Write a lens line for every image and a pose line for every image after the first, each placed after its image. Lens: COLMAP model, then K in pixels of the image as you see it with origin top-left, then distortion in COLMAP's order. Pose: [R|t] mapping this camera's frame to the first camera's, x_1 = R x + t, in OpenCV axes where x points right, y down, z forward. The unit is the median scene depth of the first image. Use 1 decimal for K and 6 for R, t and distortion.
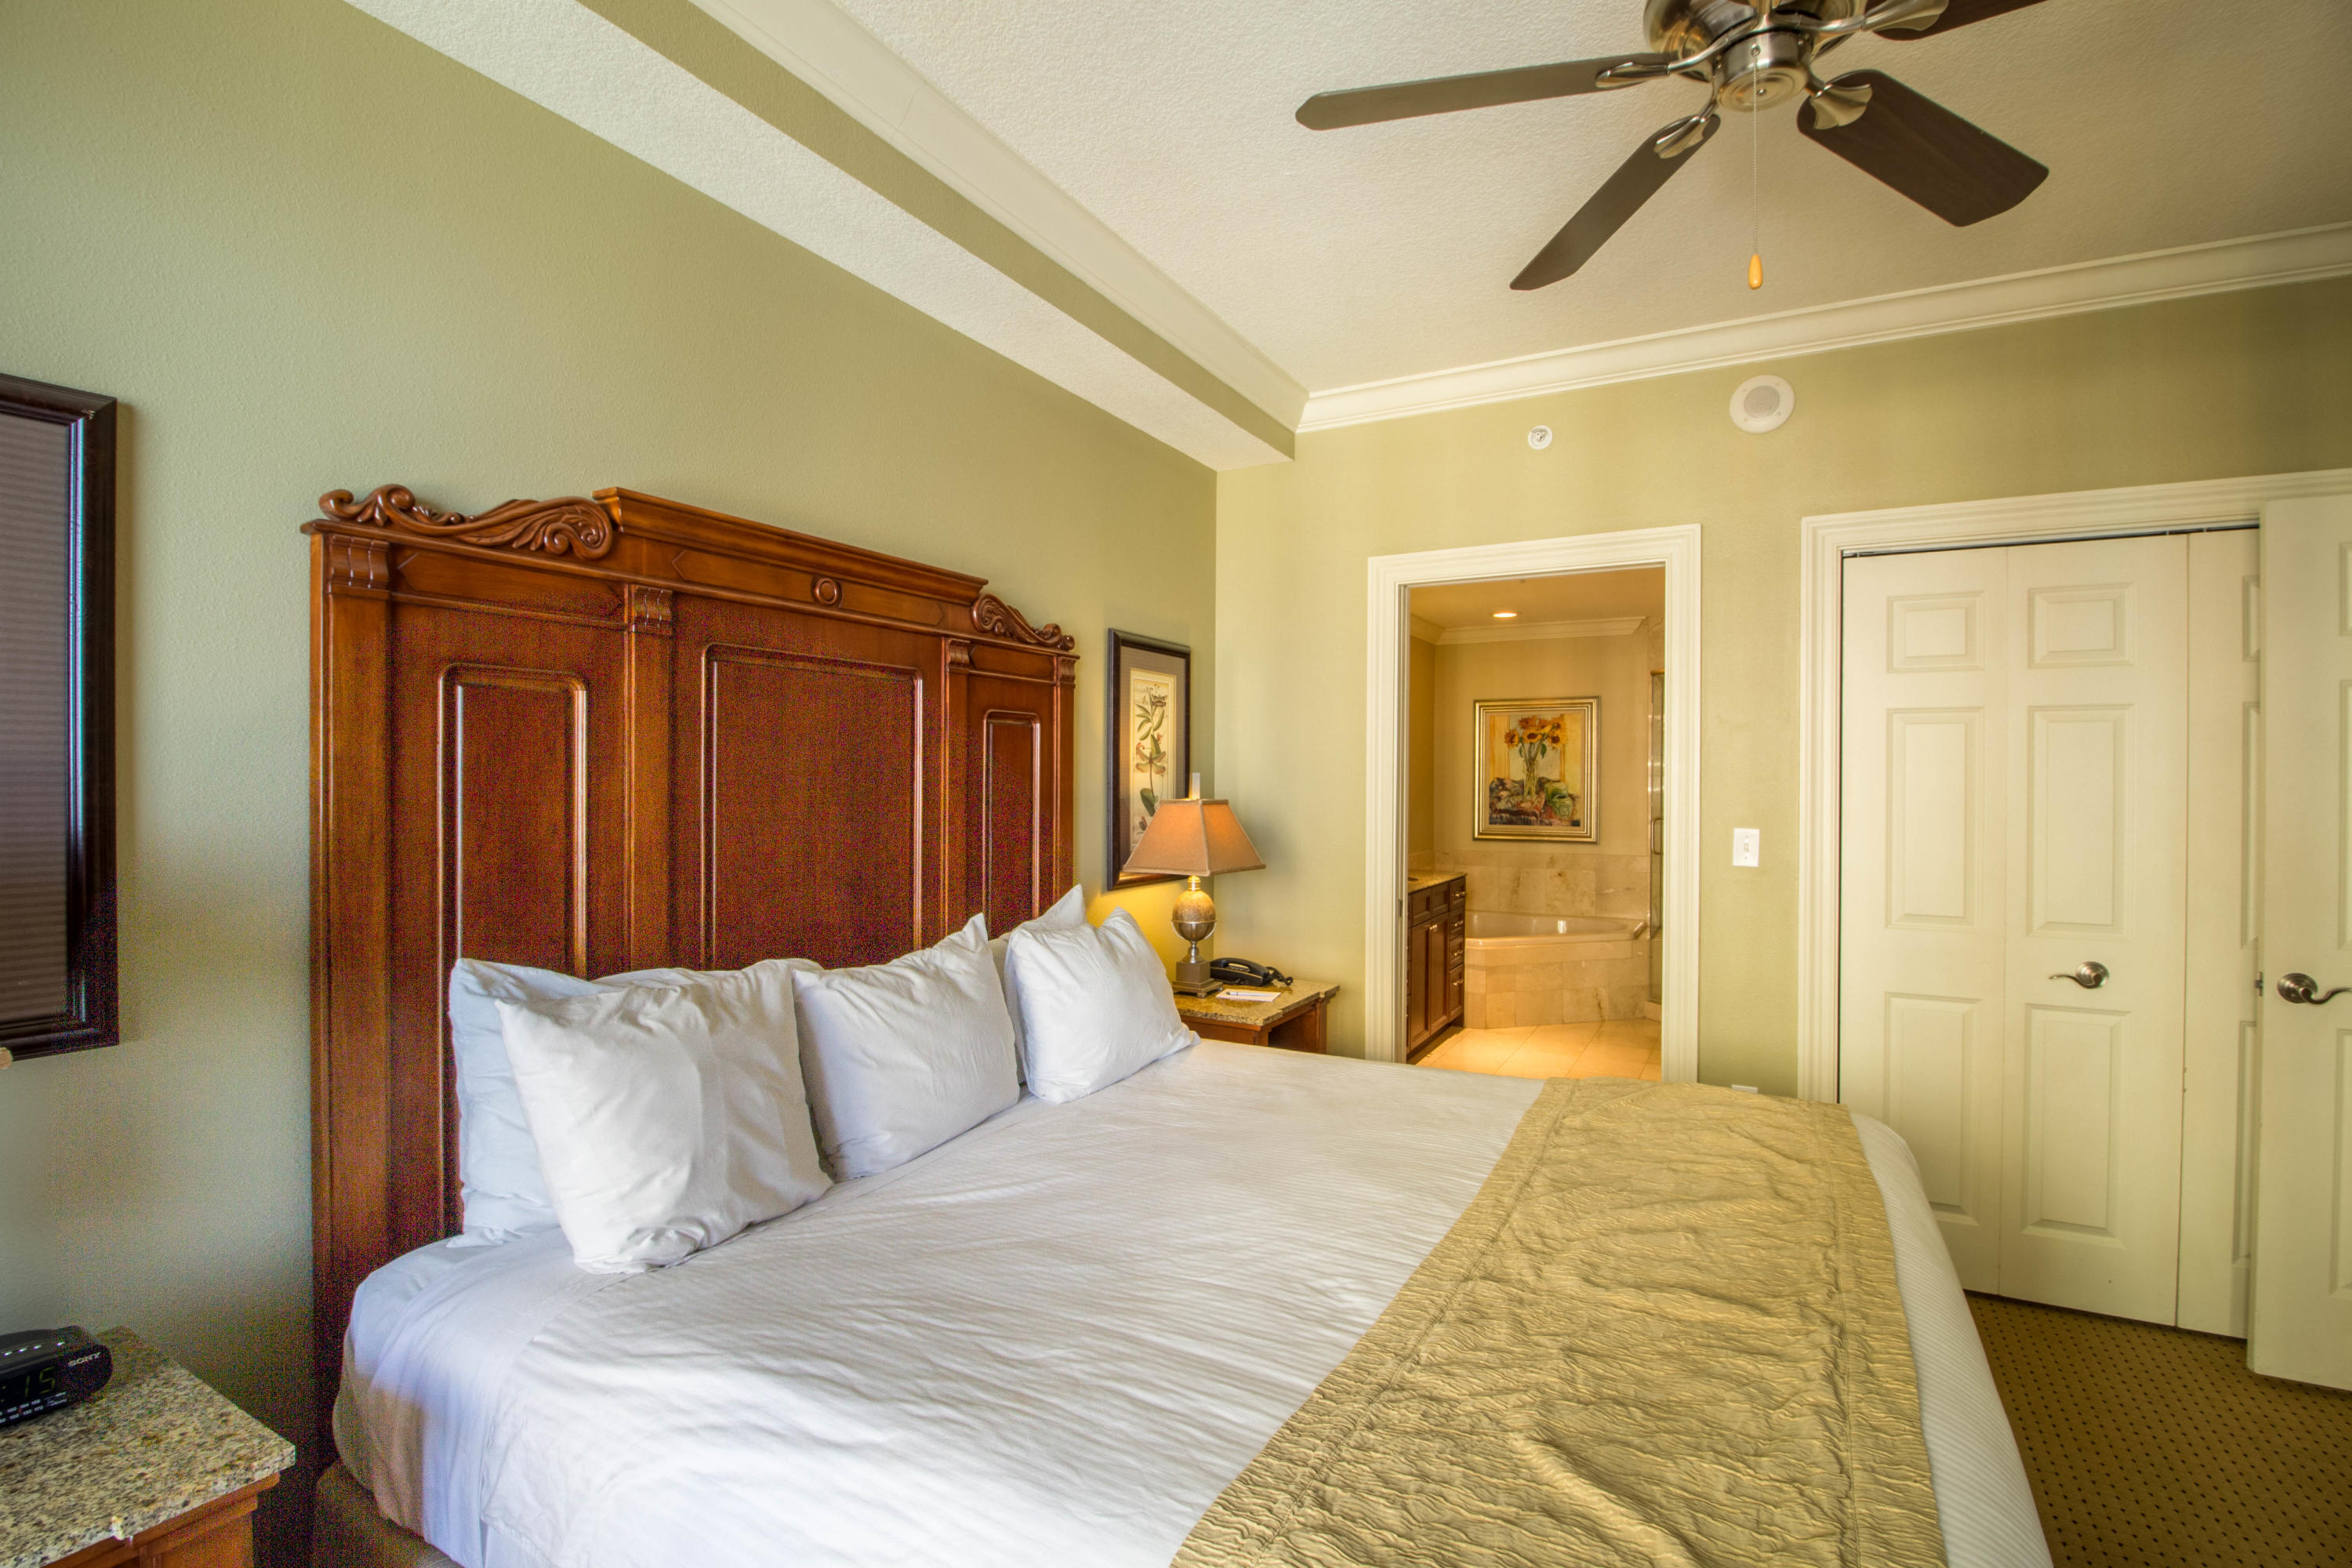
lens RADIAL K [[1083.0, 0, 1176.3], [0, 1083.0, 787.3], [0, 0, 1]] dist [-0.012310, -0.008487]
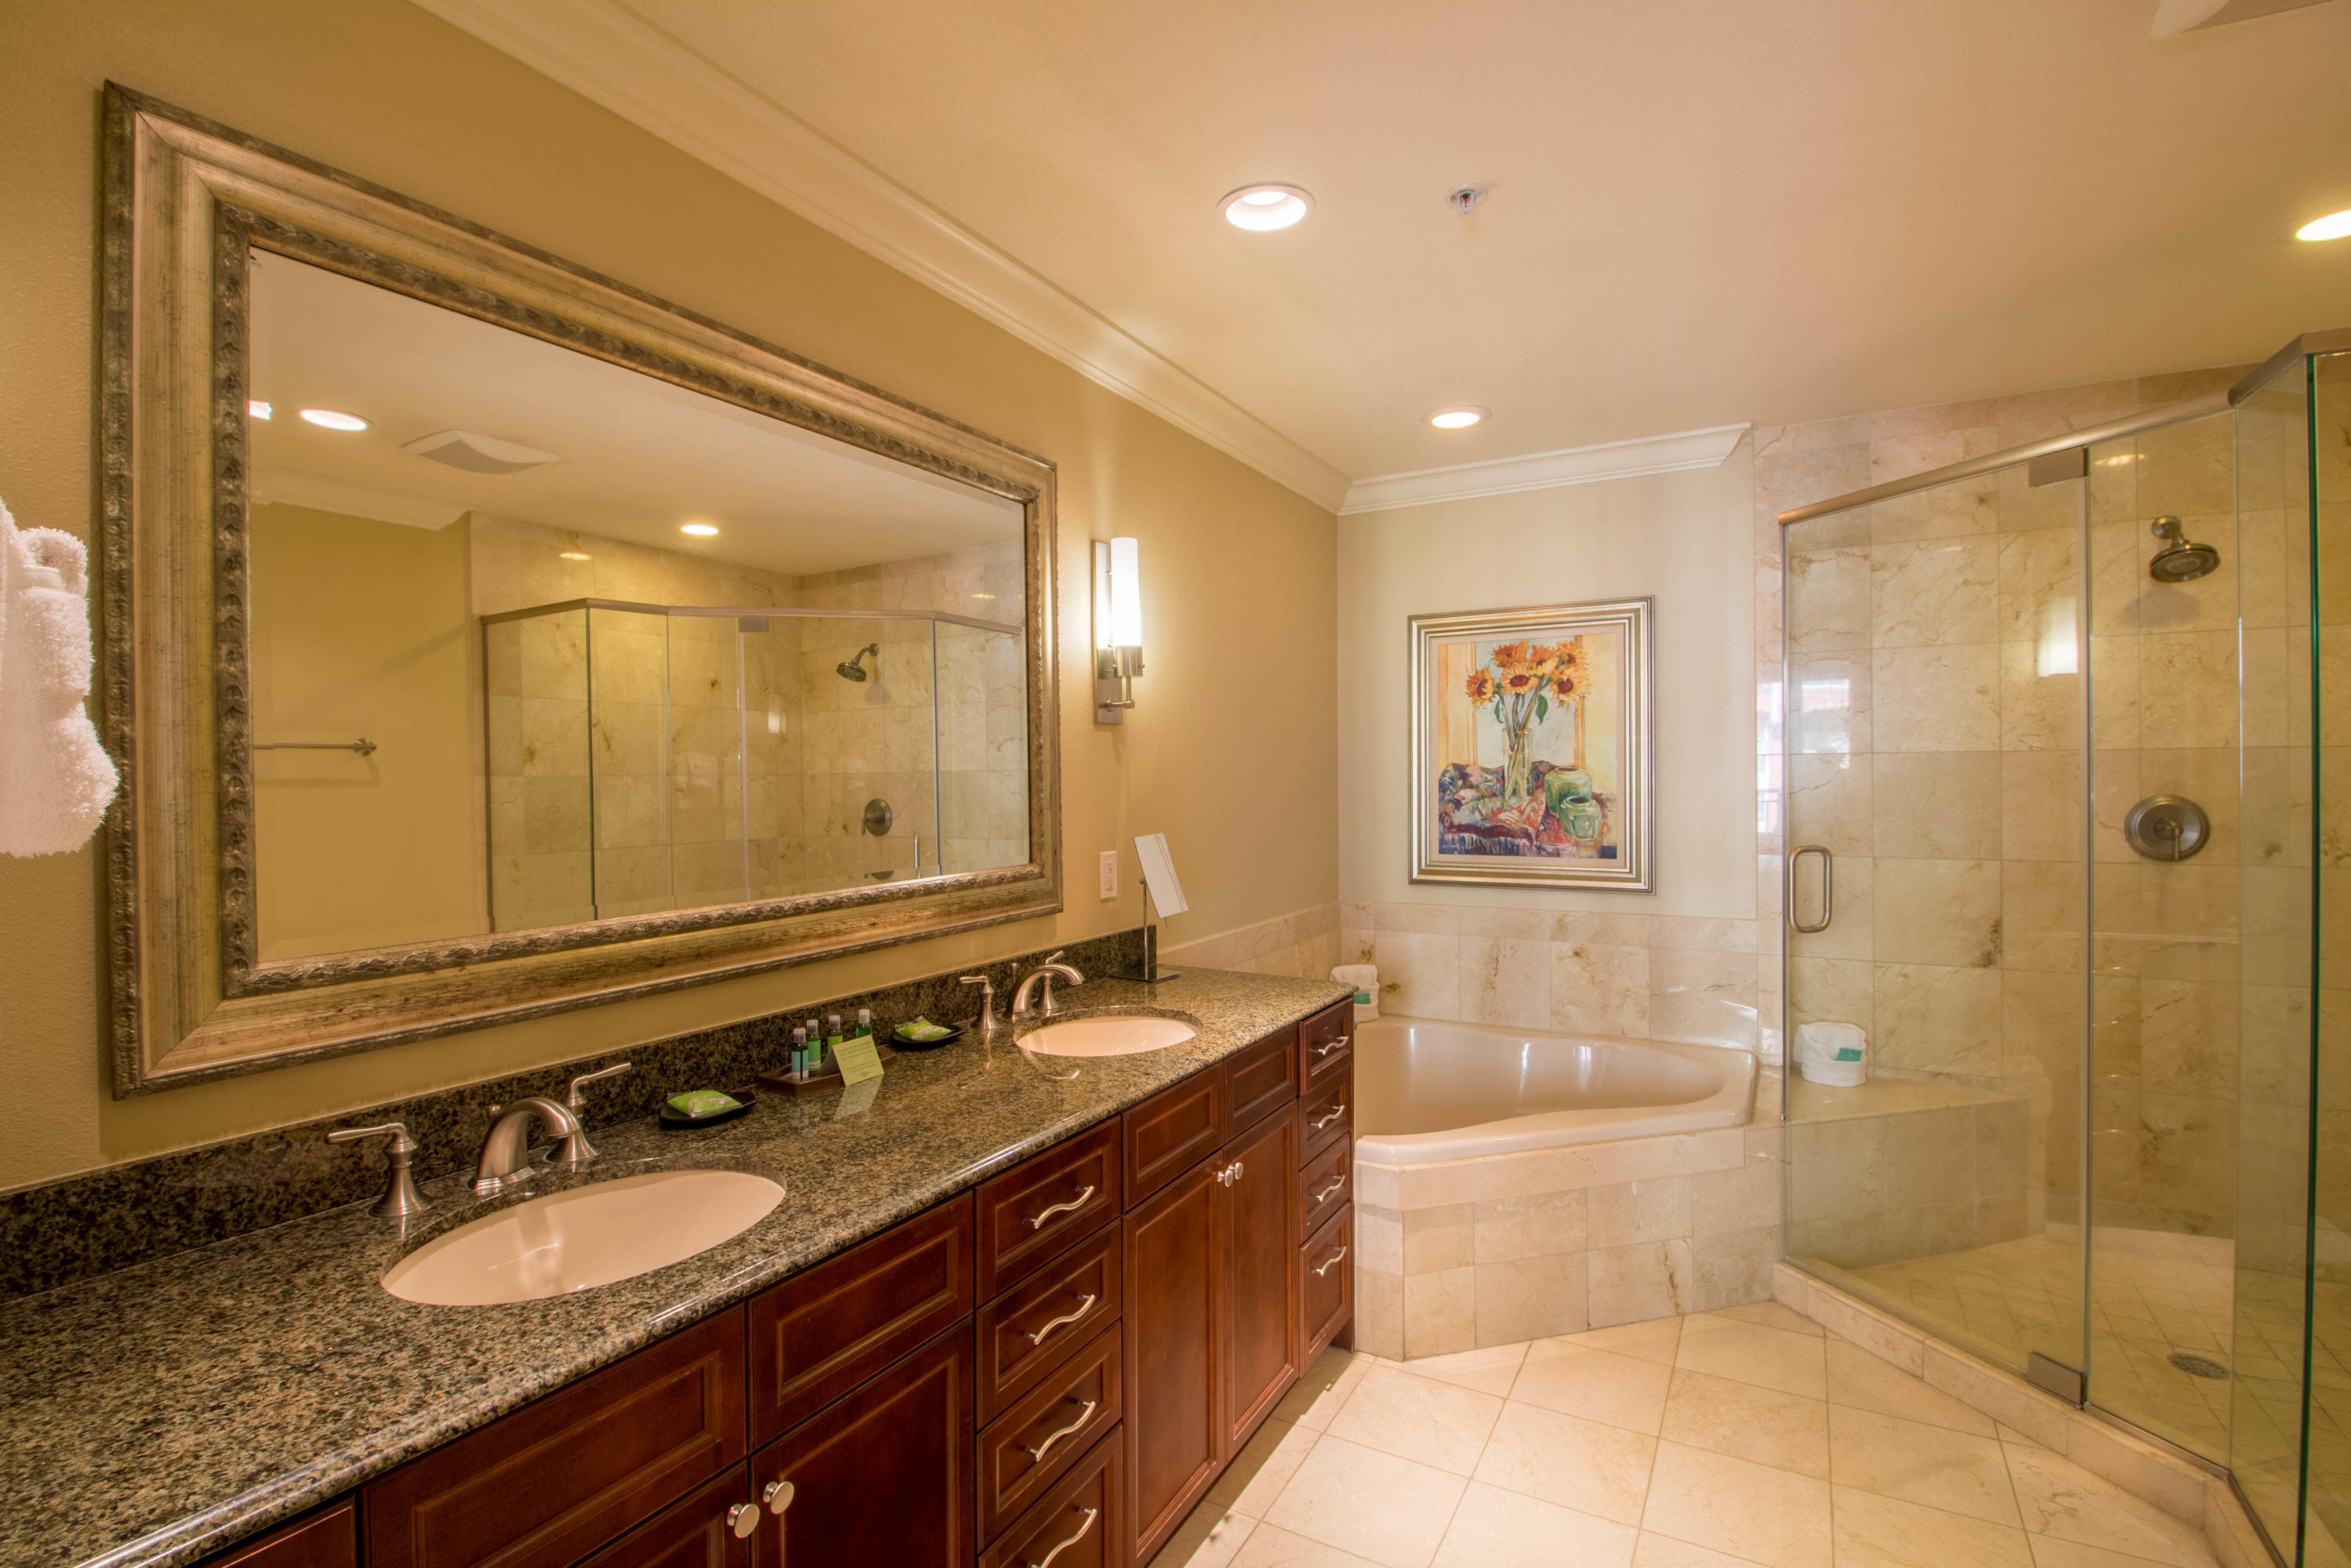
lens RADIAL K [[1082.6, 0, 1174.2], [0, 1082.6, 778.7], [0, 0, 1]] dist [-0.012310, -0.008487]
pose [[0.999868, -0.011282, -0.011732, 0.173155], [0.011262, 0.999935, -0.001736, -0.002244], [0.011751, 0.001604, 0.999930, 0.492502]]
